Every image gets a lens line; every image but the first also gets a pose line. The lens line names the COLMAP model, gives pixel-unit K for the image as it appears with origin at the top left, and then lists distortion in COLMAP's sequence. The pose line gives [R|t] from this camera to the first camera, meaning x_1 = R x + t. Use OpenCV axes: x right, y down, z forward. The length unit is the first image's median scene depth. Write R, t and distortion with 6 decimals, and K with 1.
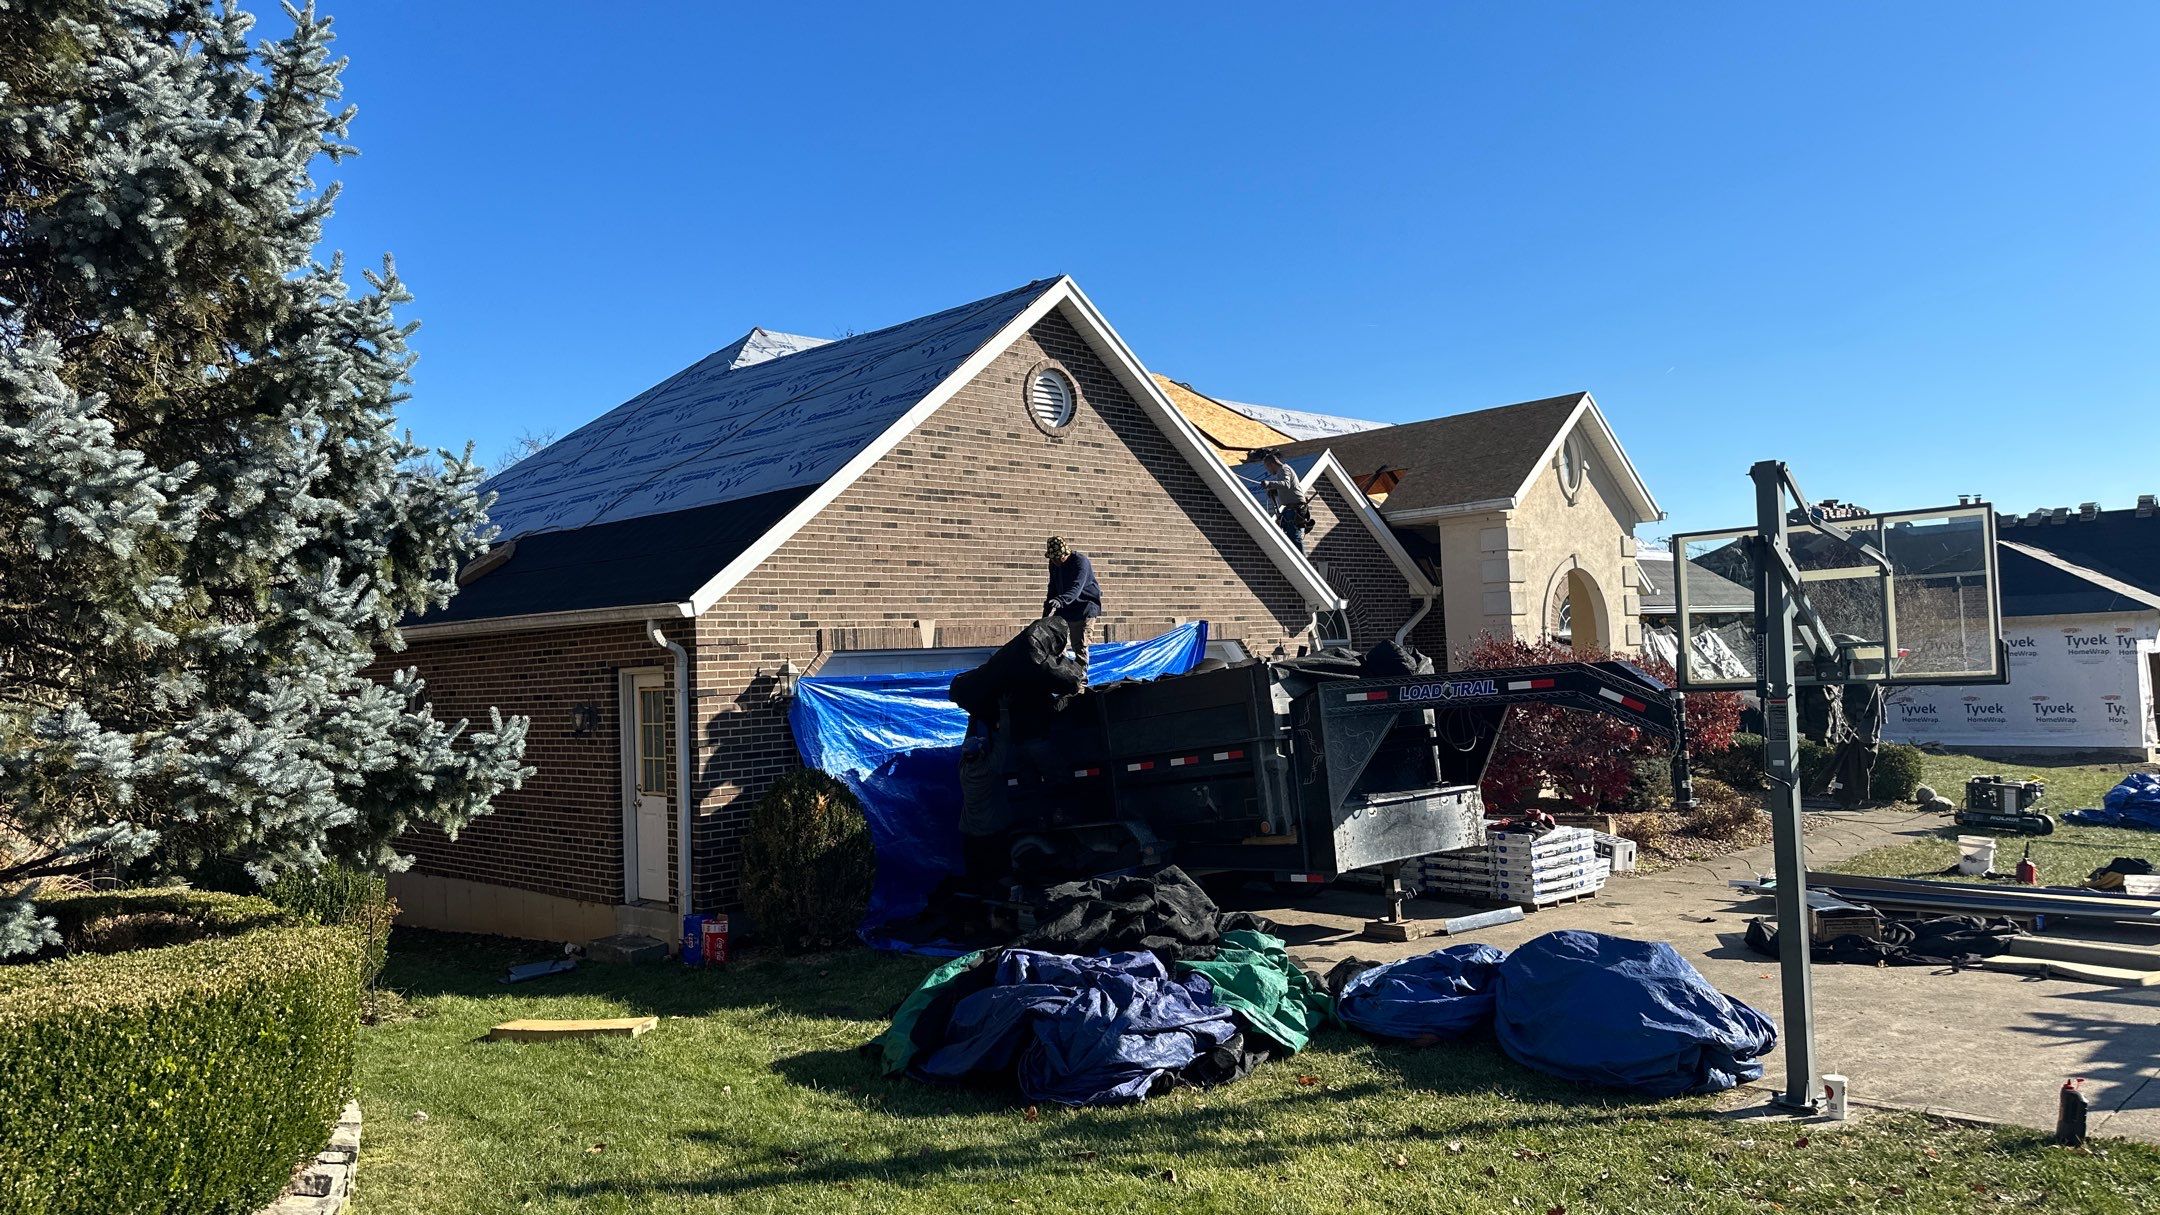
lens RADIAL K [[1513.6, 0, 1092.8], [0, 1513.6, 605.7], [0, 0, 1]] dist [0.105110, -0.132544]
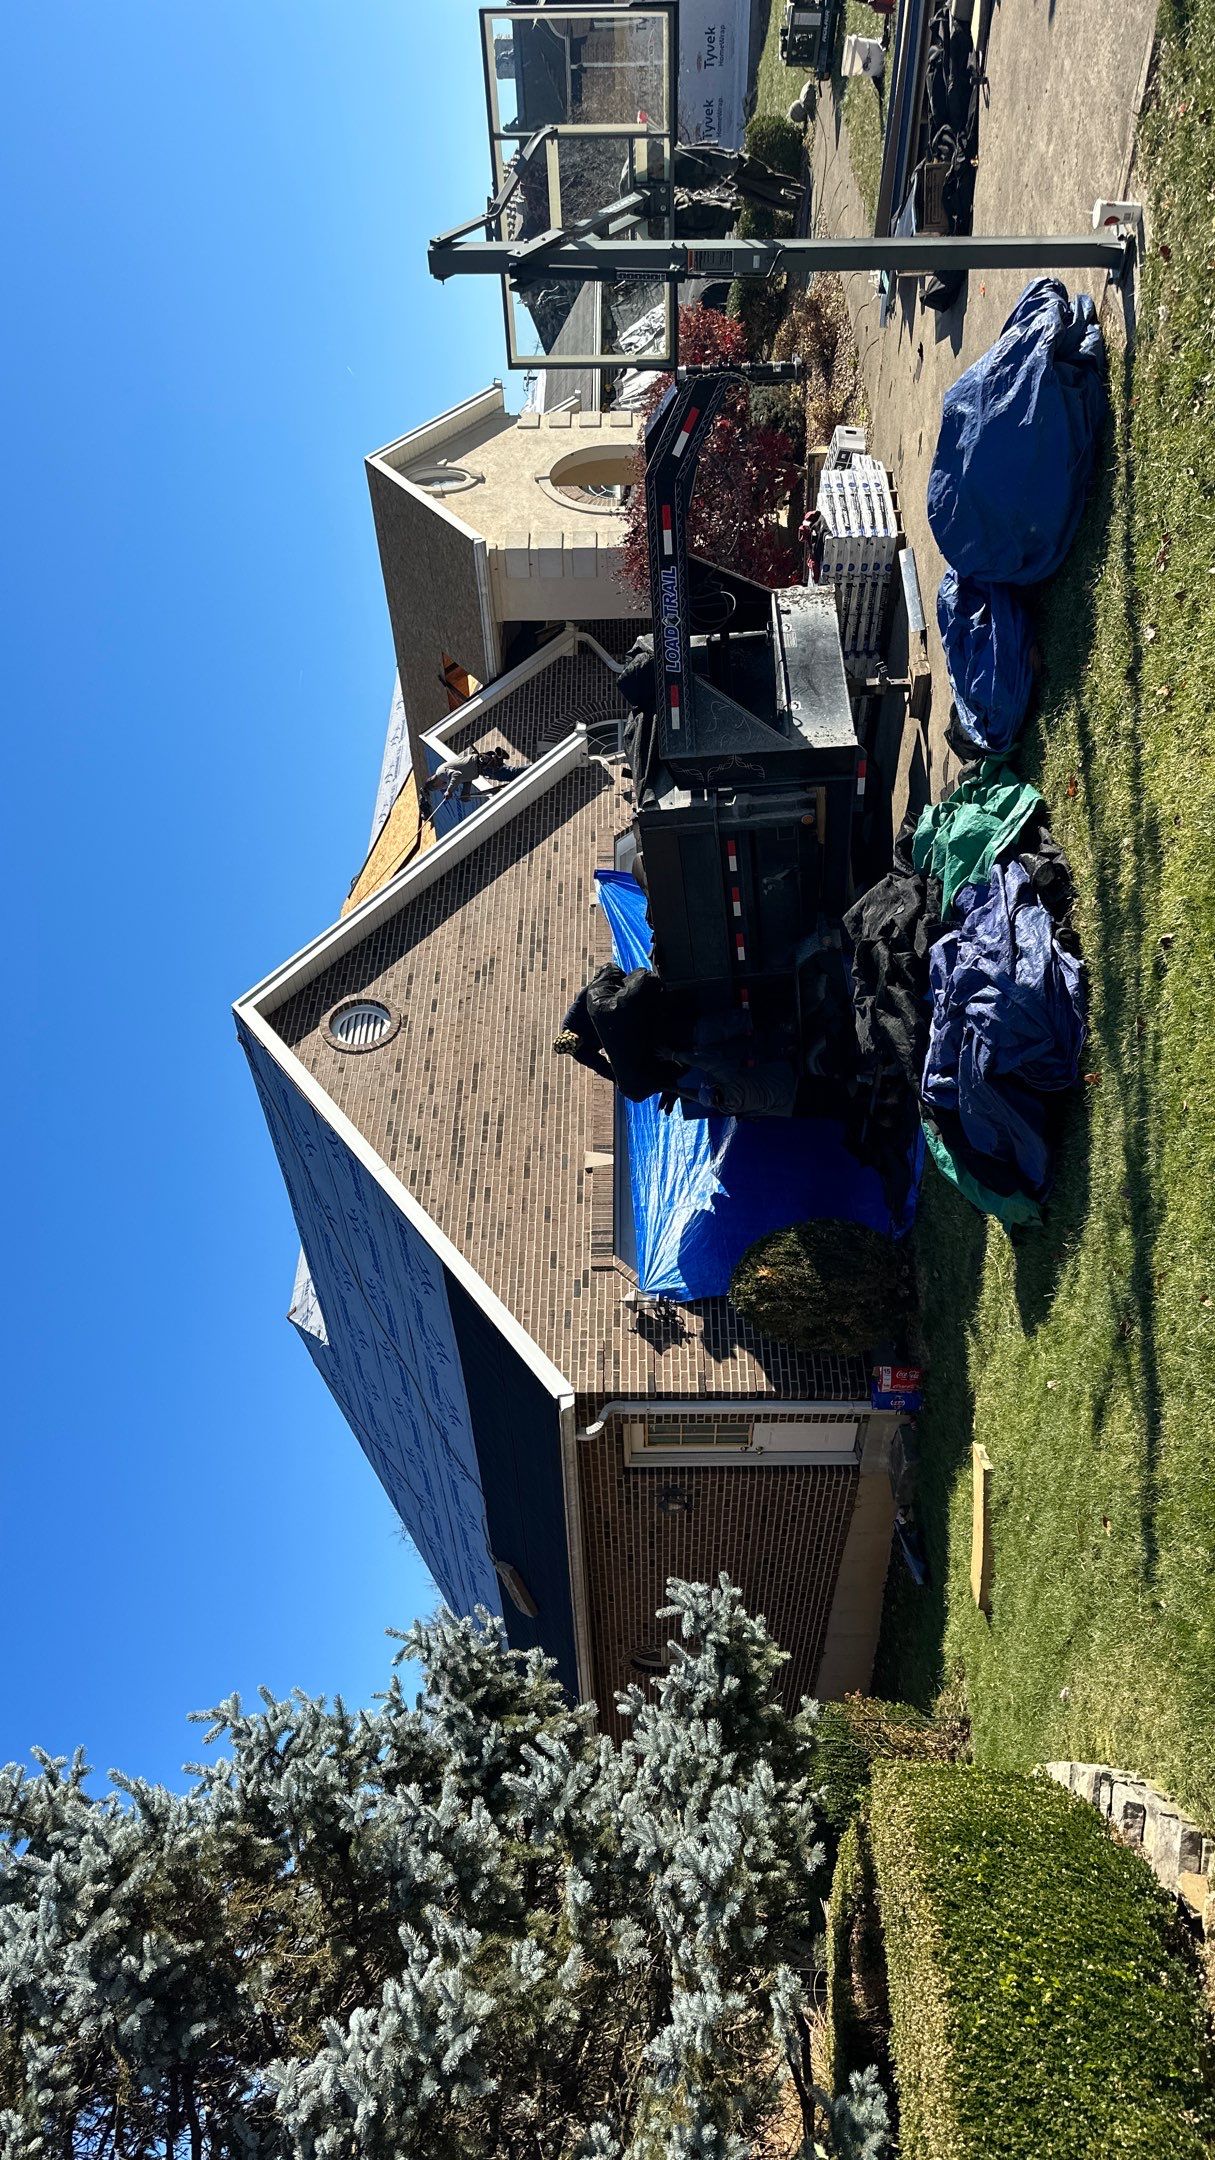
lens RADIAL K [[1497.5, 0, 628.3], [0, 1497.5, 1082.0], [0, 0, 1]] dist [0.104583, -0.148566]
pose [[0.027324, -0.997086, -0.071219, 0.015828], [0.999159, 0.025063, 0.032448, 0.006877], [-0.030568, -0.072046, 0.996933, 0.049123]]
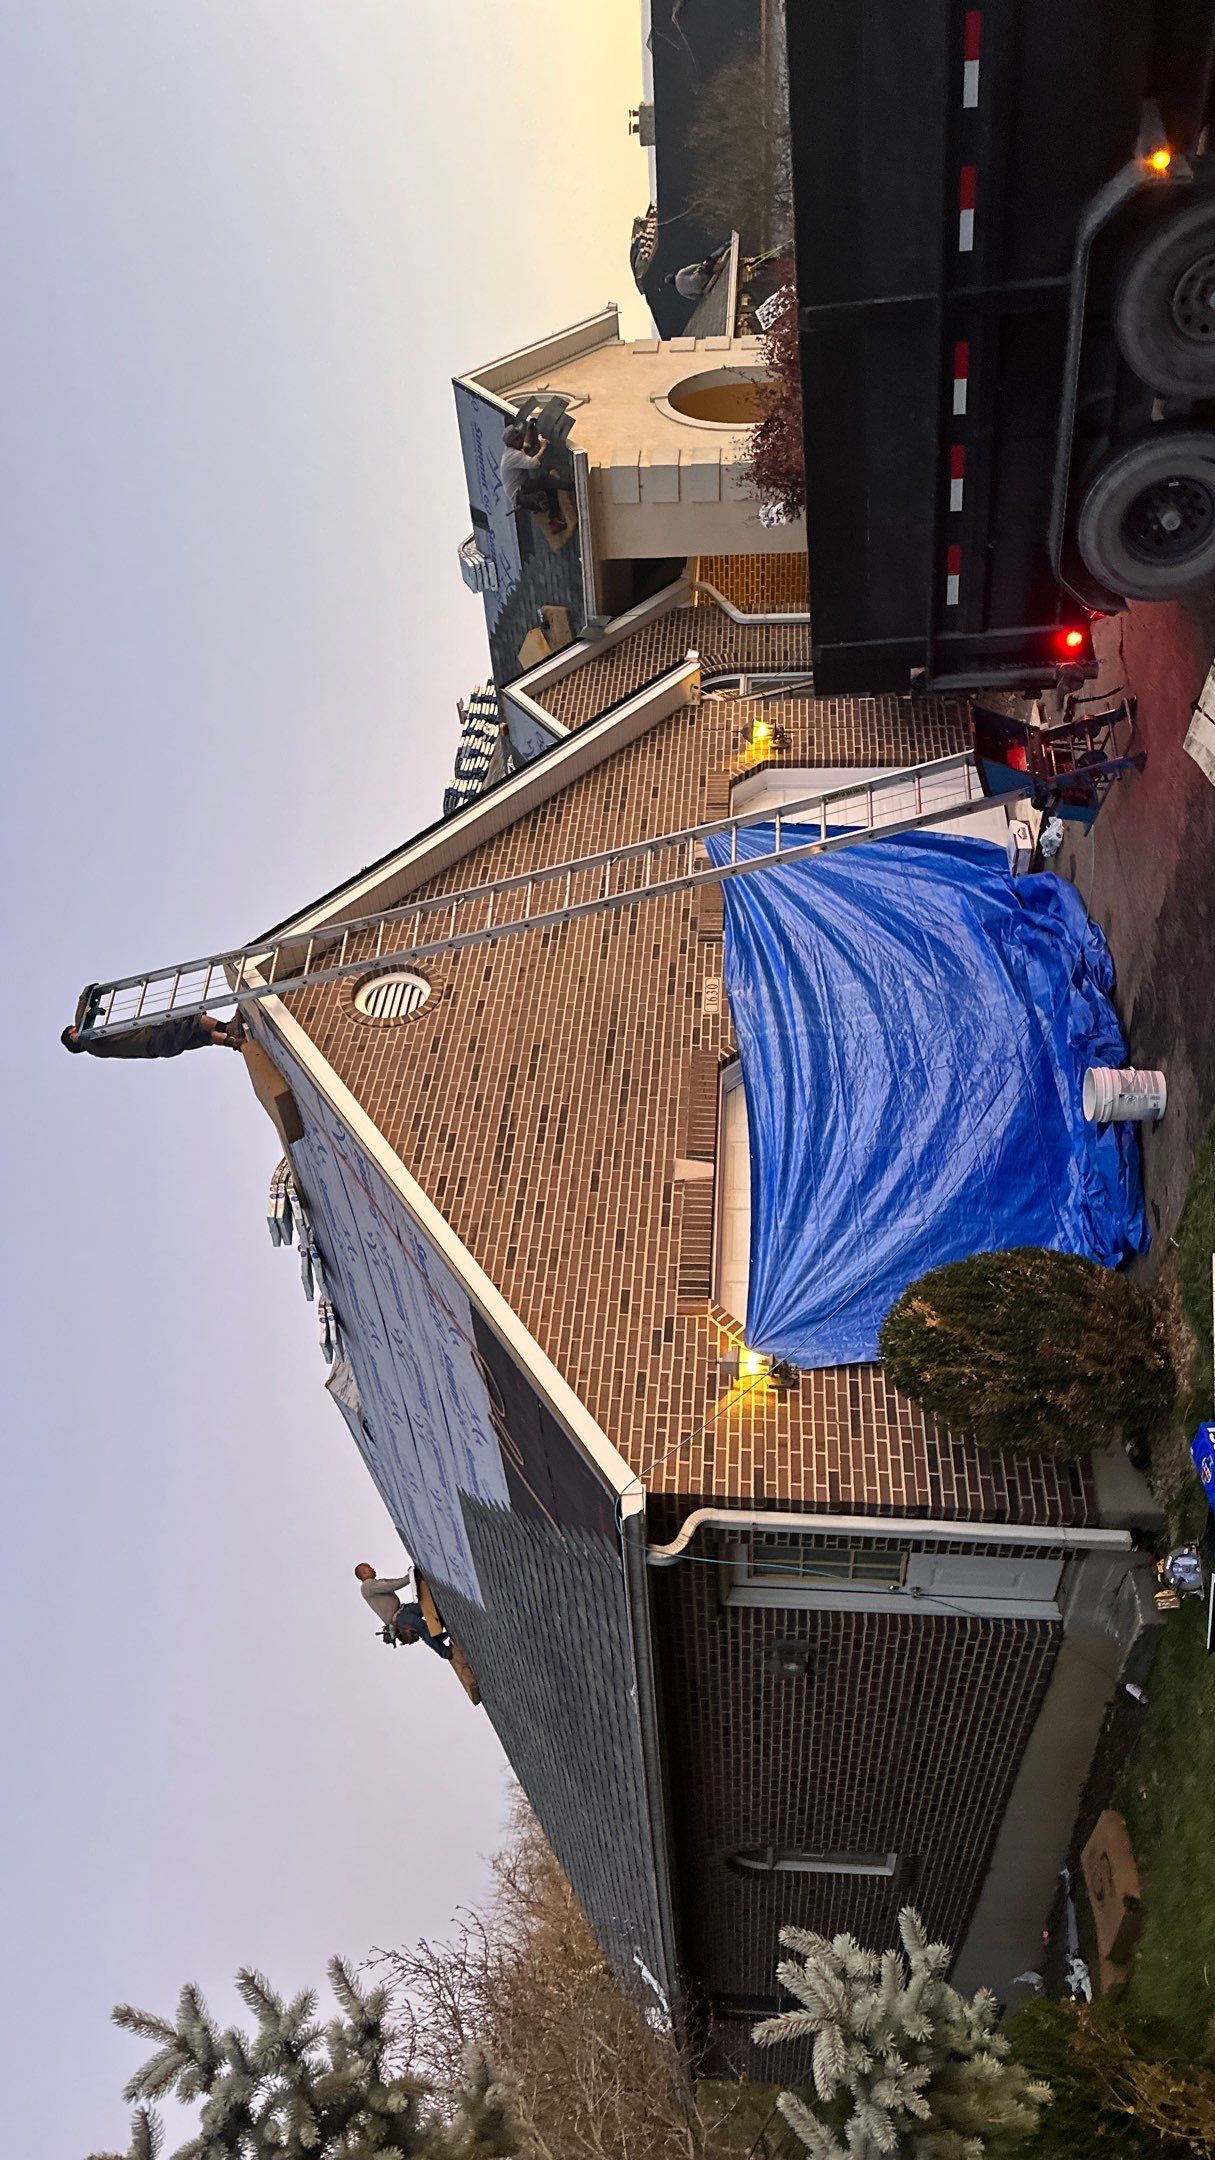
lens RADIAL K [[1513.6, 0, 606.5], [0, 1513.6, 1088.0], [0, 0, 1]] dist [0.105110, -0.132544]
pose [[0.049291, -0.998630, -0.017579, -0.088112], [0.996801, 0.050294, -0.062114, 0.028830], [0.062913, -0.014461, 0.997914, 0.415534]]
